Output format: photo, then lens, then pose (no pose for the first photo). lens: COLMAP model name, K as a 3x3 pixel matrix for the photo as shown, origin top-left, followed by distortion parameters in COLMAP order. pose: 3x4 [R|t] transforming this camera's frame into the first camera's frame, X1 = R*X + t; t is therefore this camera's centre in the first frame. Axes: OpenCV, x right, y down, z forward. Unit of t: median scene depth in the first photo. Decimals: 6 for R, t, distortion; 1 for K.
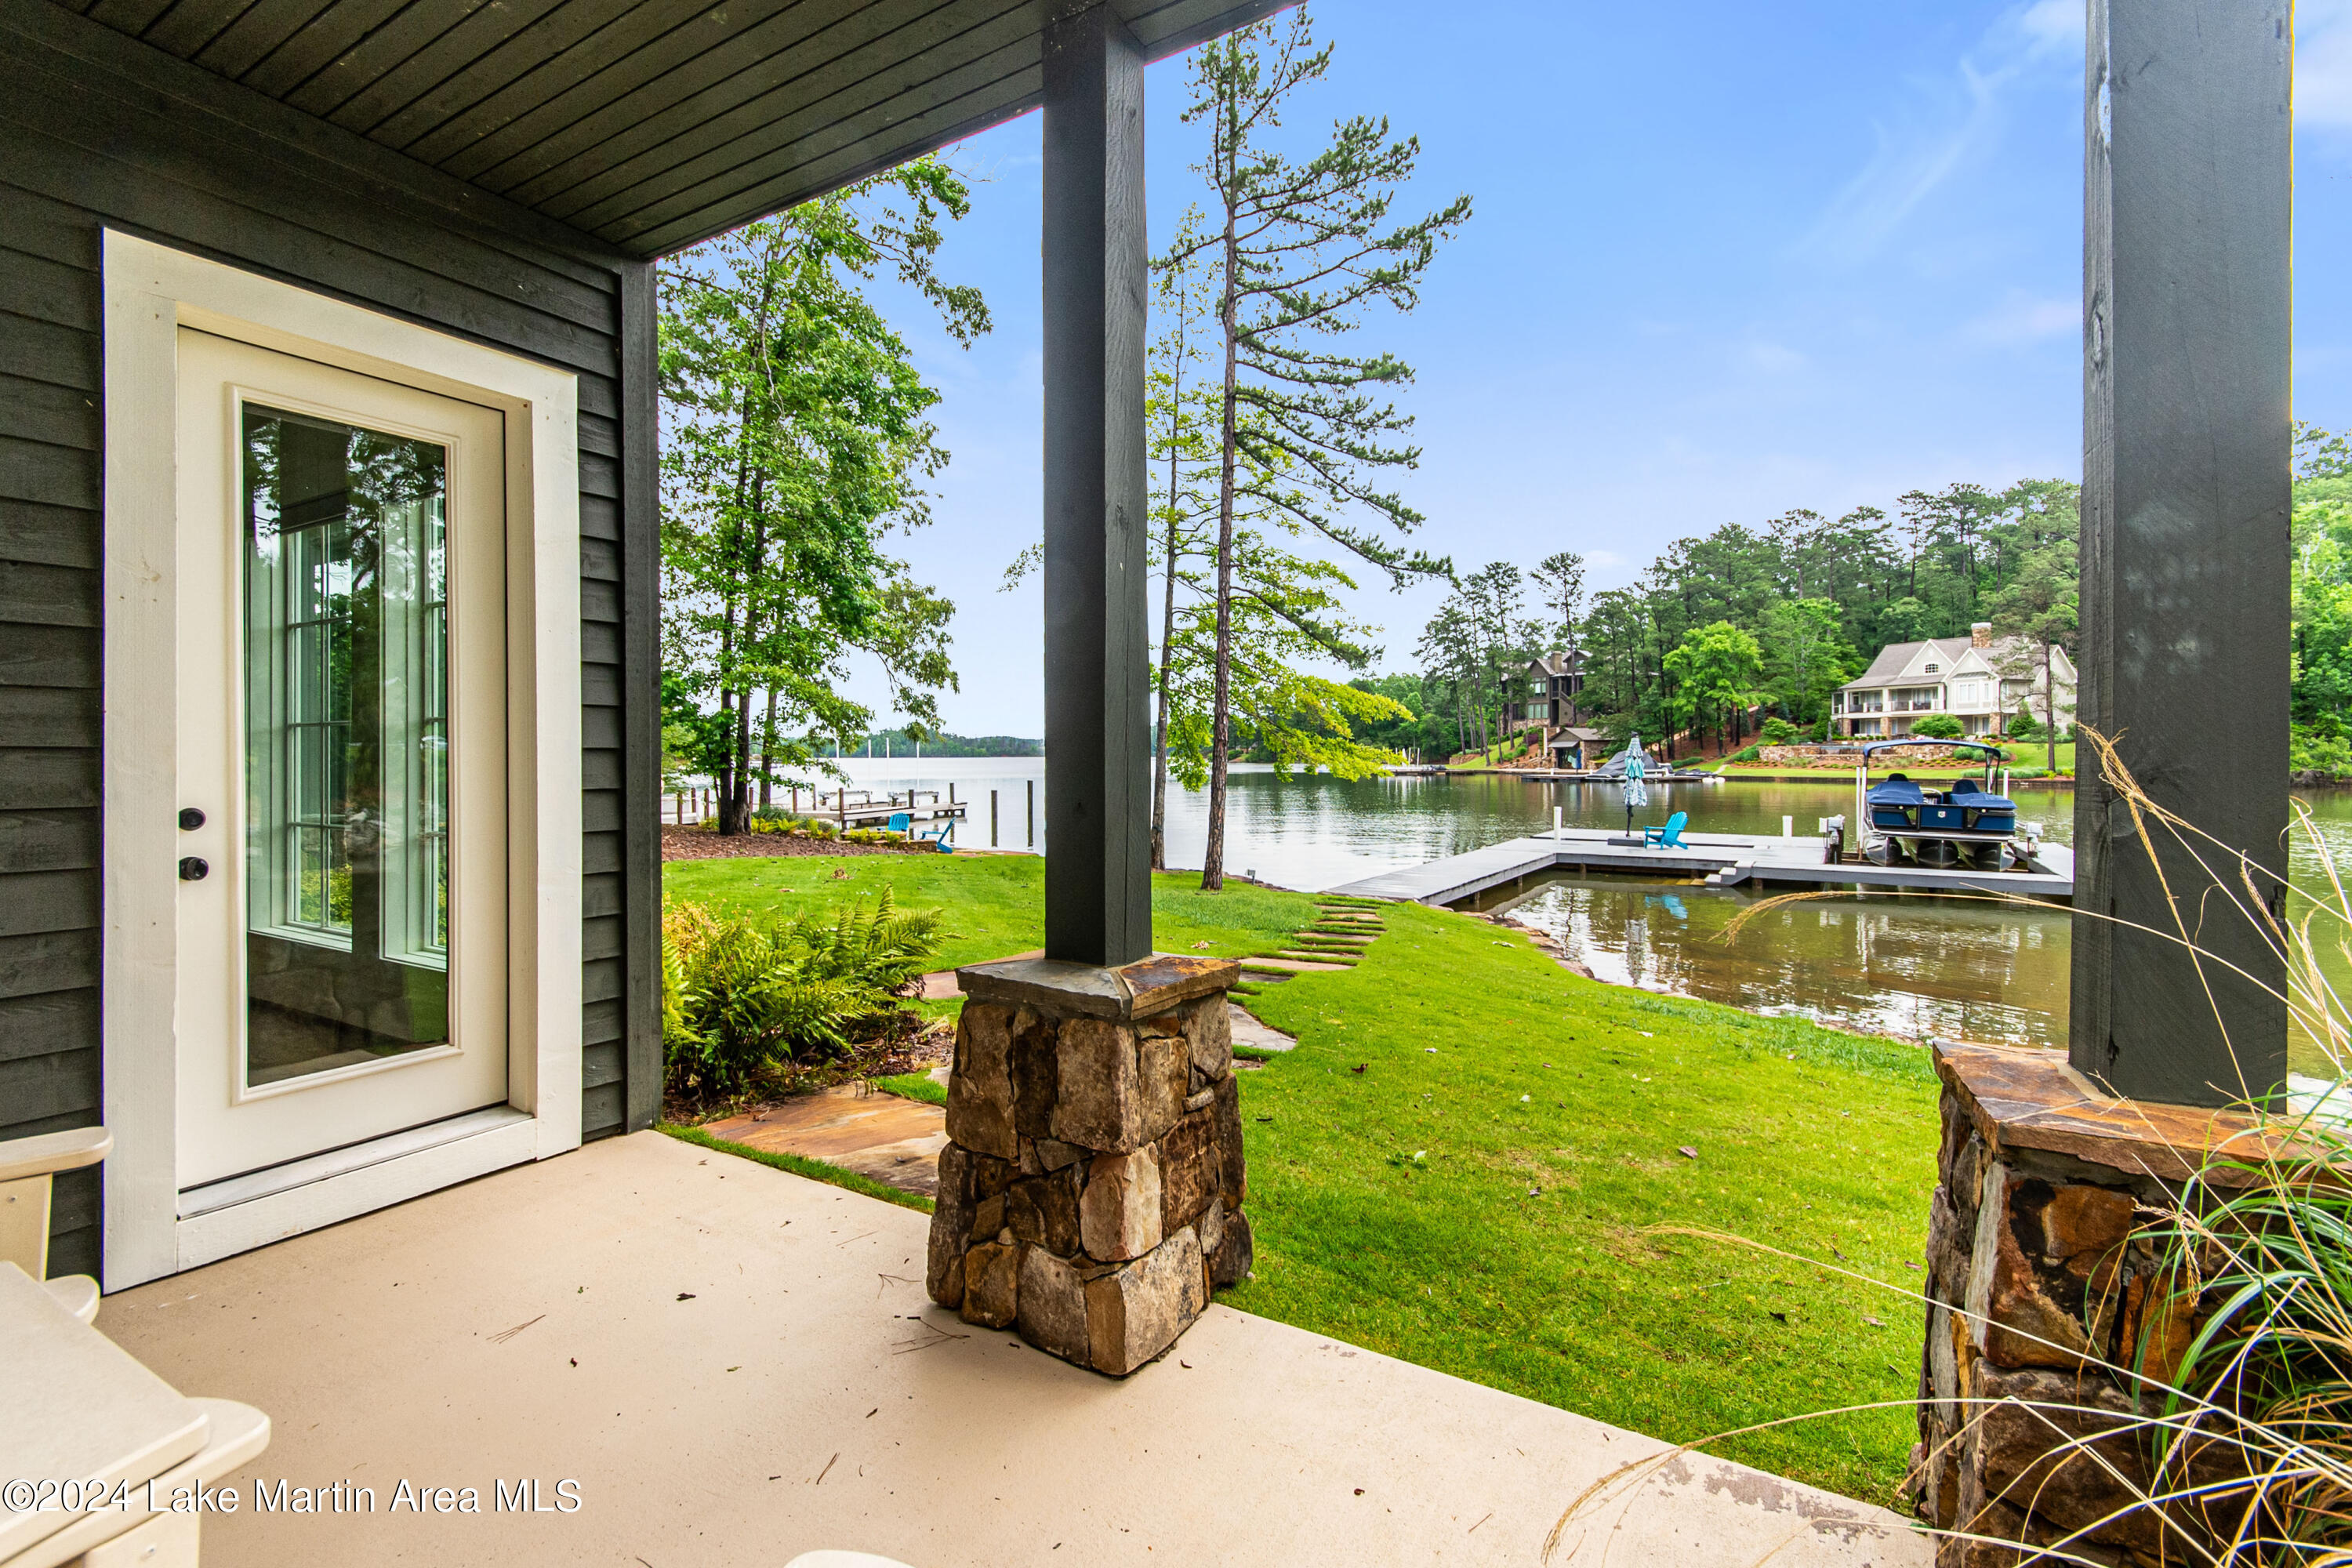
lens RADIAL K [[1056.8, 0, 1164.8], [0, 1056.8, 753.8], [0, 0, 1]] dist [0.024299, 0.000454]
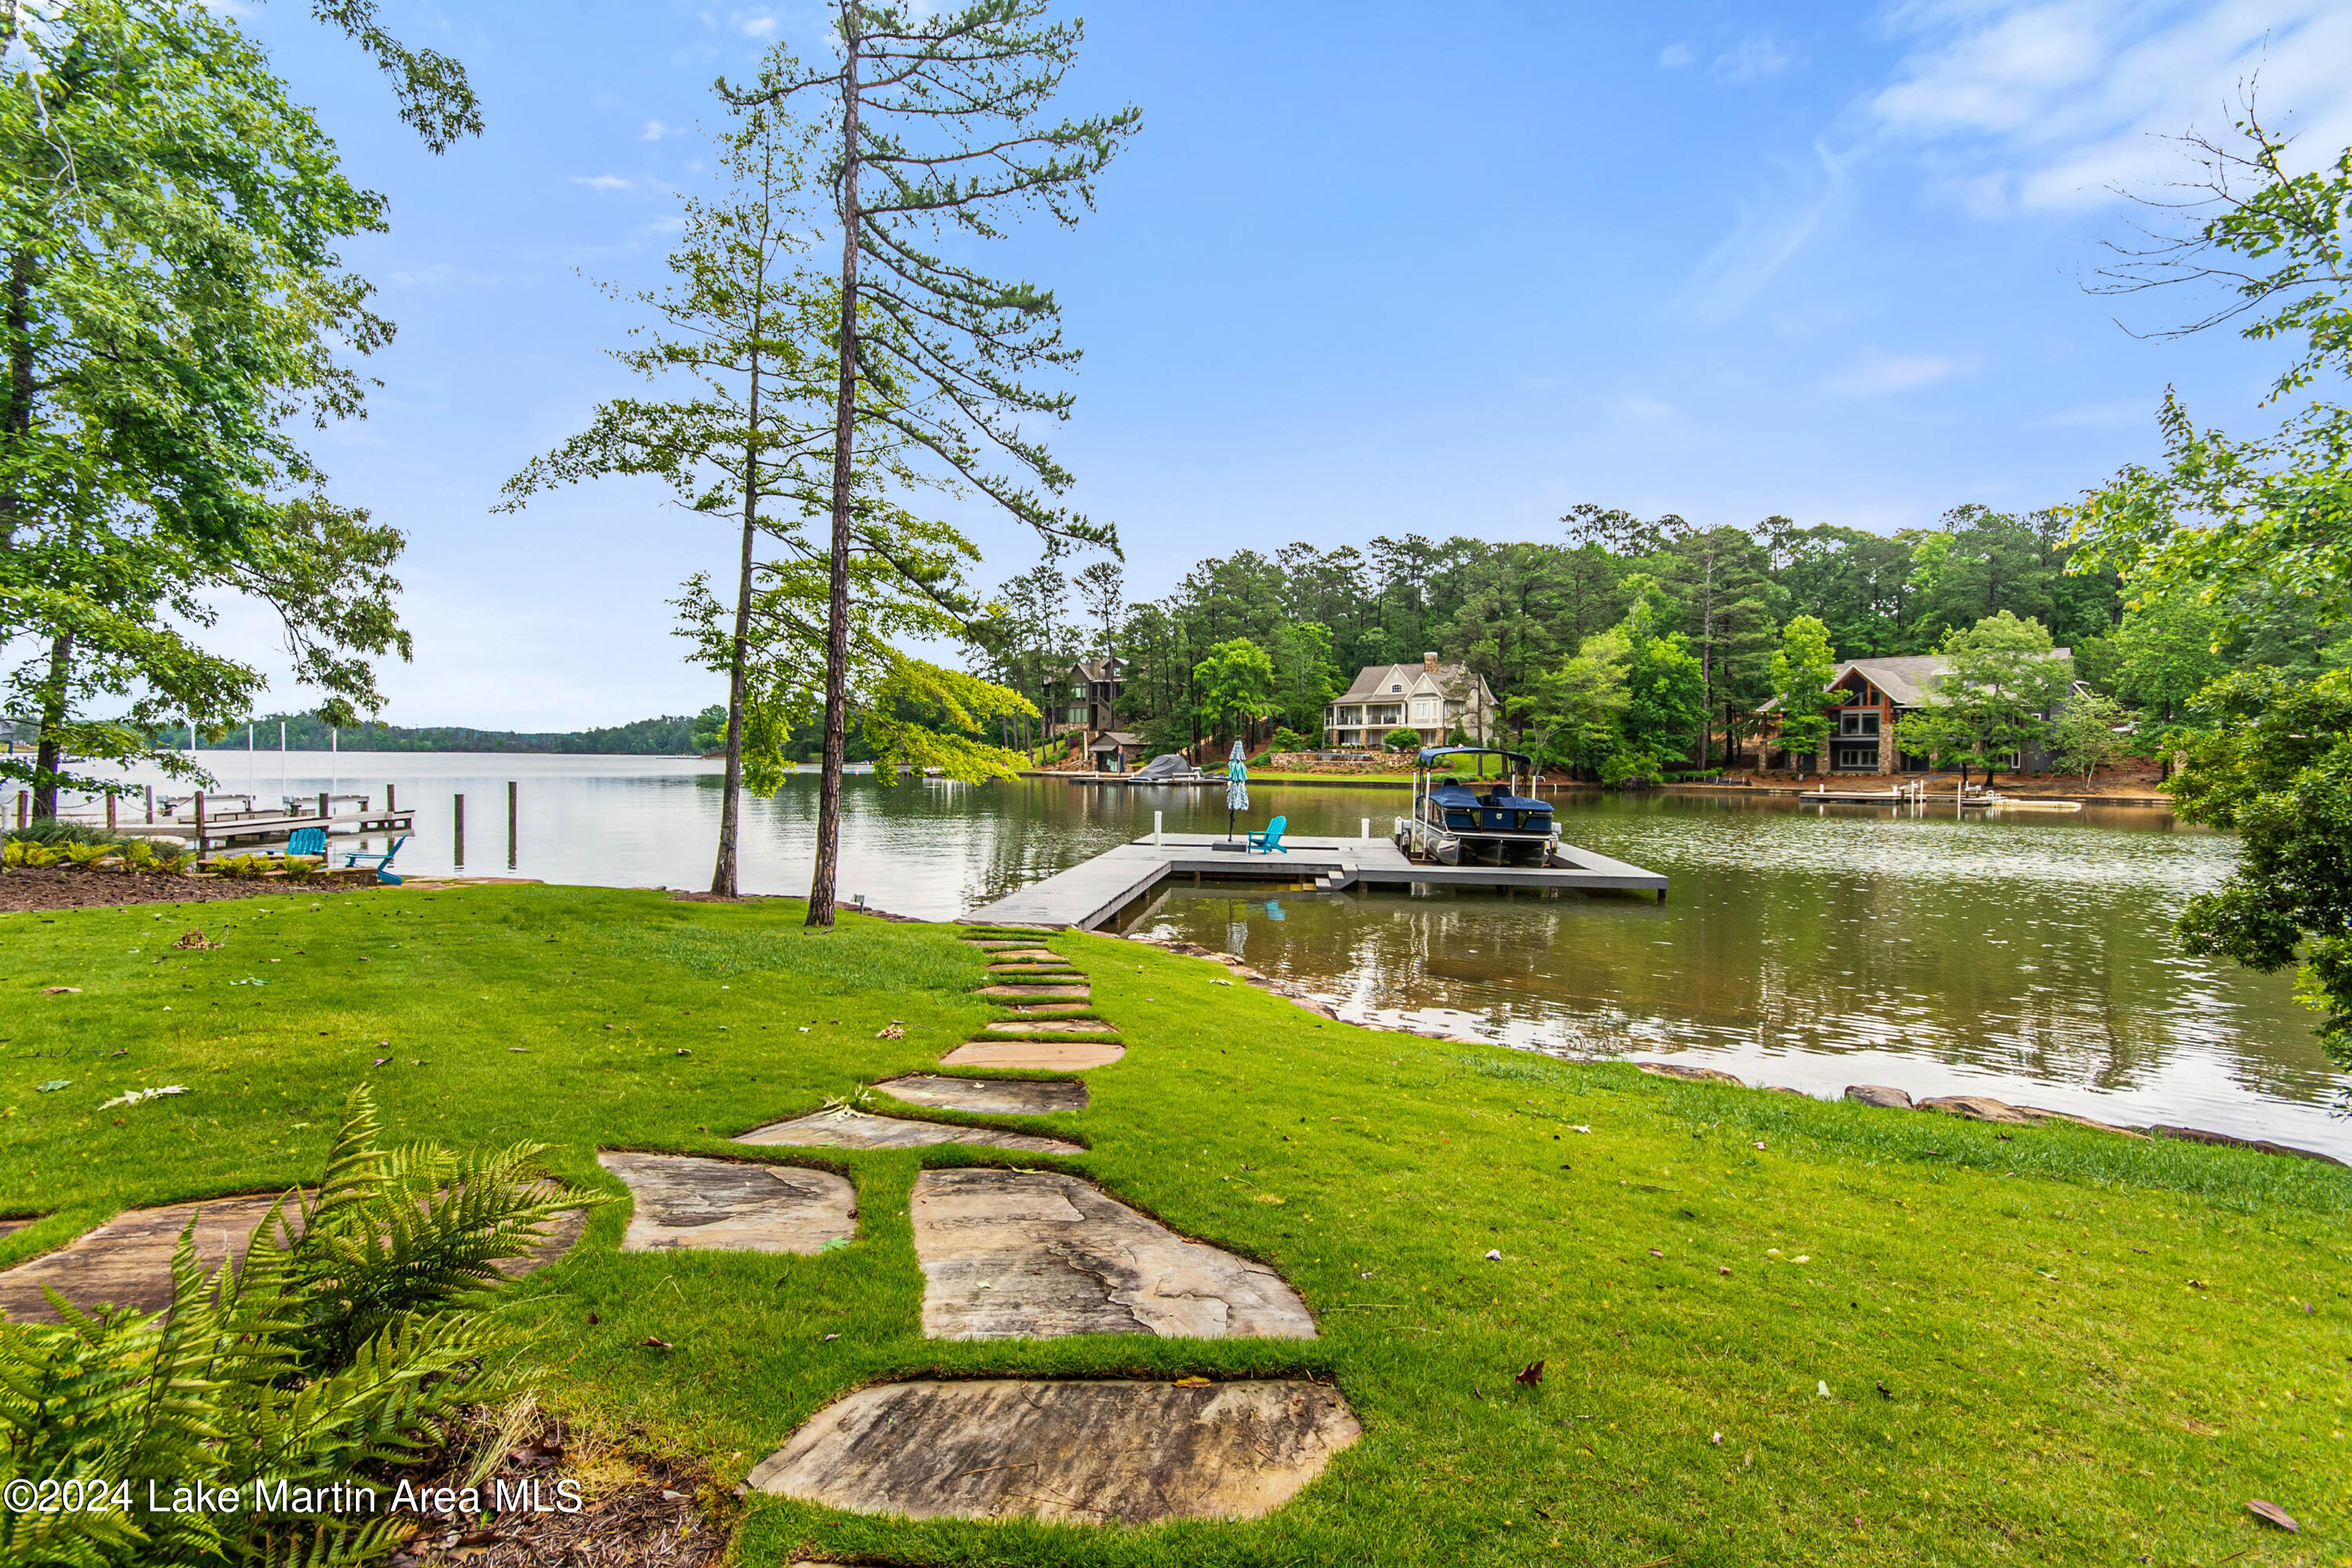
lens RADIAL K [[1074.0, 0, 1159.1], [0, 1074.0, 770.6], [0, 0, 1]] dist [0.016095, 0.000248]
pose [[0.910384, 0.007921, 0.413689, -0.010020], [-0.013921, 0.999837, 0.011491, 0.000528], [-0.413531, -0.016220, 0.910346, 0.033003]]
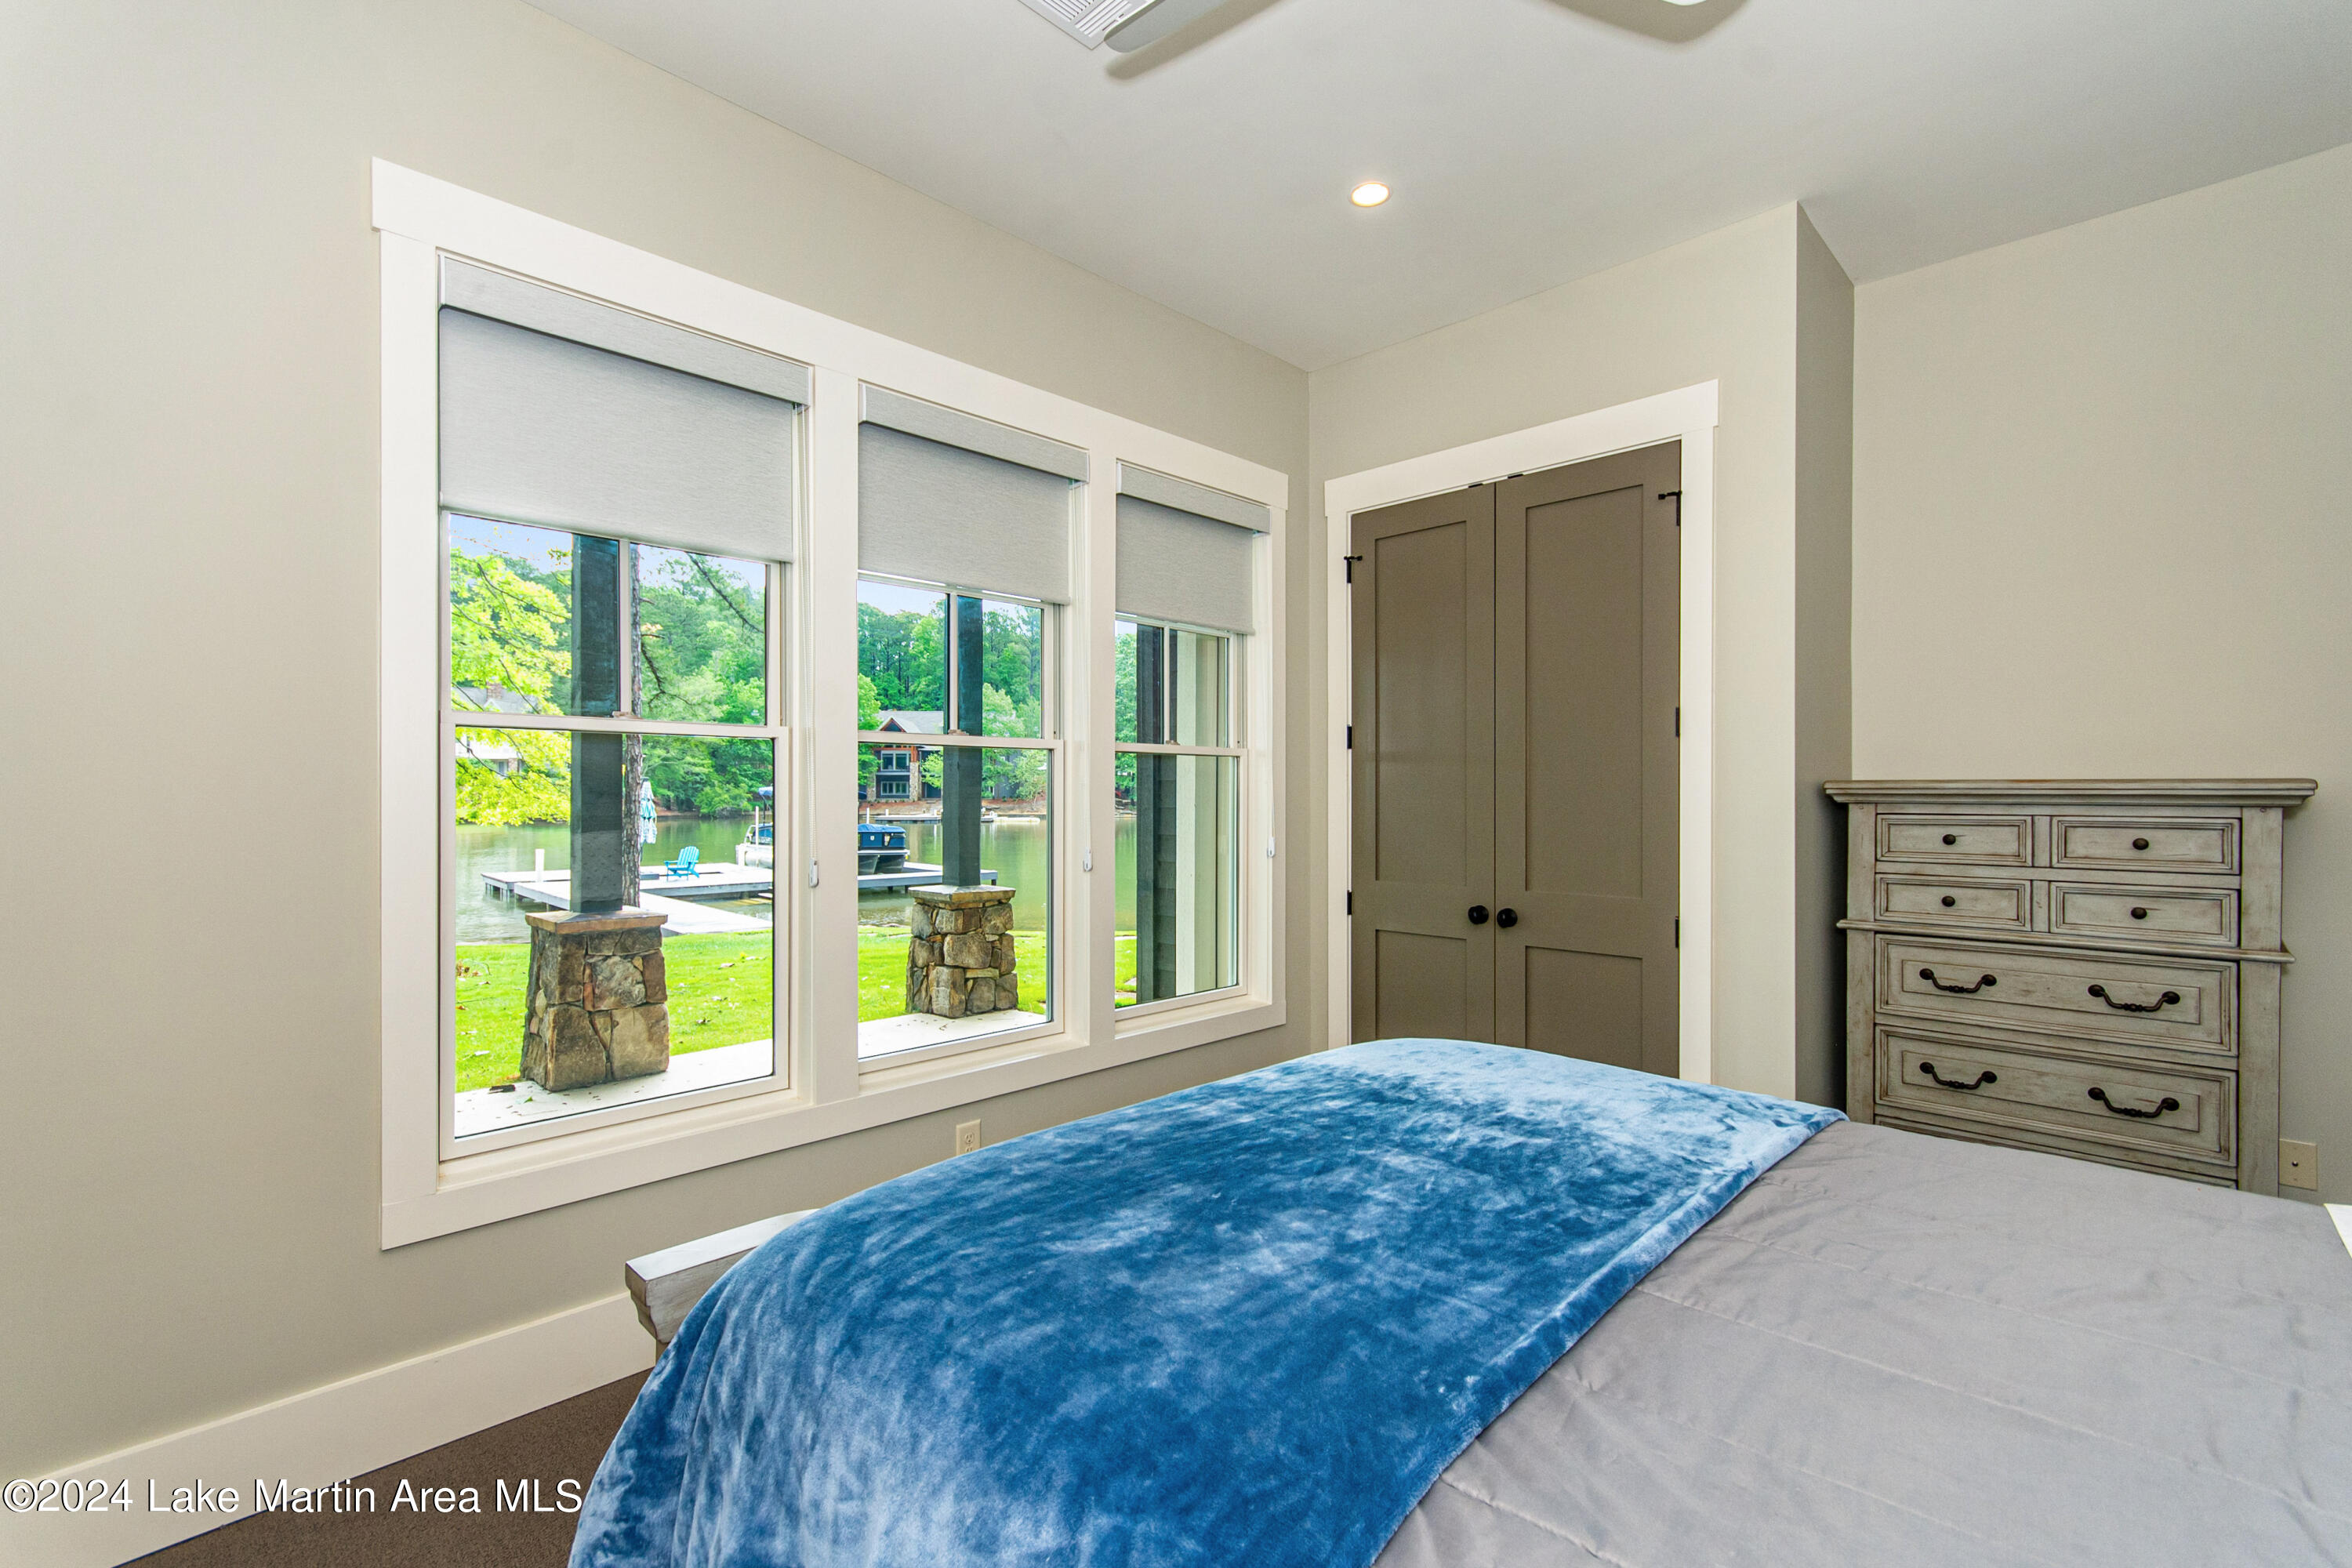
lens RADIAL K [[1042.1, 0, 1169.2], [0, 1042.1, 786.6], [0, 0, 1]] dist [0.001271, 0.000047]
pose [[0.241781, 0.009721, 0.970282, -0.123831], [-0.002558, 0.999953, -0.009380, 0.000179], [-0.970328, -0.000214, 0.241794, 0.061352]]
